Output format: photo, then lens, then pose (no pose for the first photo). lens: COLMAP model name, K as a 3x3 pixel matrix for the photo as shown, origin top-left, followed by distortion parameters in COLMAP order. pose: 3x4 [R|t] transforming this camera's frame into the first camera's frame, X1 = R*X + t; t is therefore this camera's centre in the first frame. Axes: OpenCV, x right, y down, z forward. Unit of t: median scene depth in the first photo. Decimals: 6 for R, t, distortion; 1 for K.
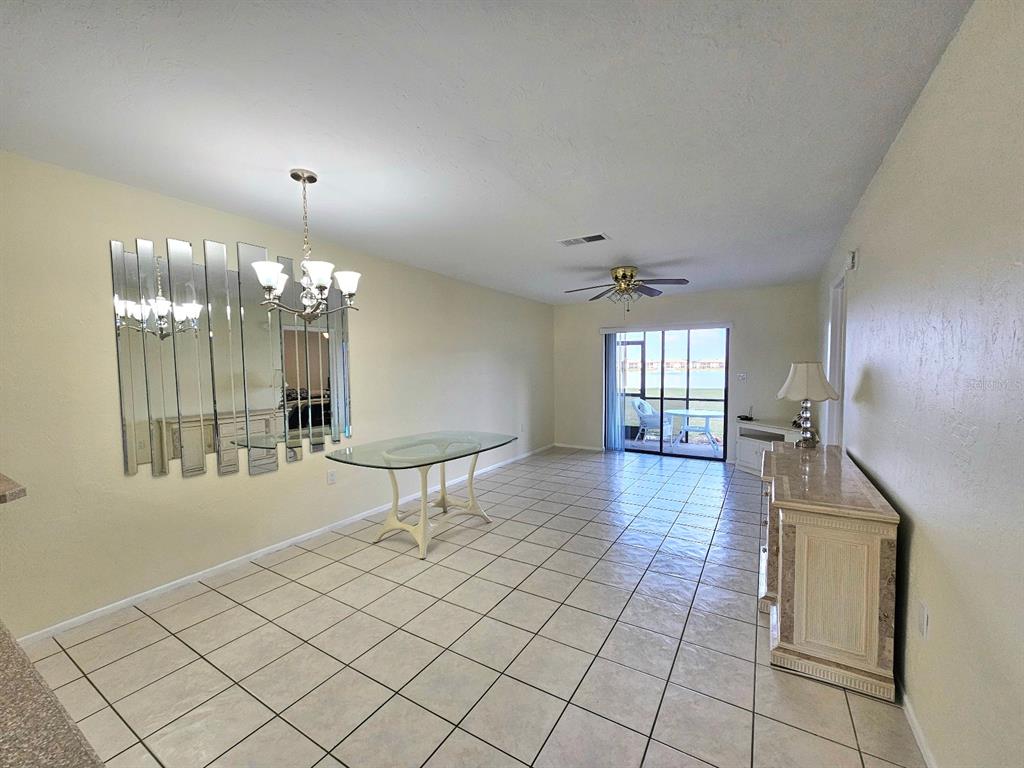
lens RADIAL K [[417.3, 0, 515.0], [0, 417.3, 391.3], [0, 0, 1]] dist [0.001126, -0.000638]
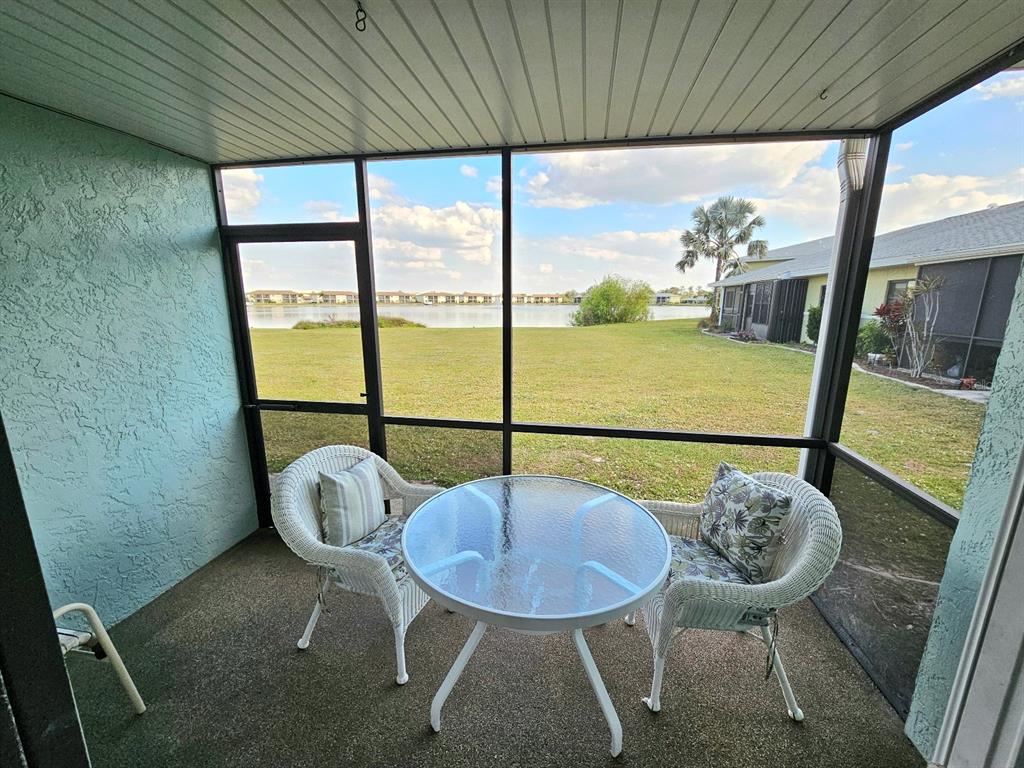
lens RADIAL K [[417.3, 0, 510.4], [0, 417.3, 388.8], [0, 0, 1]] dist [0.001126, -0.000638]
pose [[0.934063, -0.058777, 0.352238, 0.841512], [0.004280, 0.988134, 0.153537, -0.150913], [-0.357083, -0.141906, 0.923230, 1.960736]]
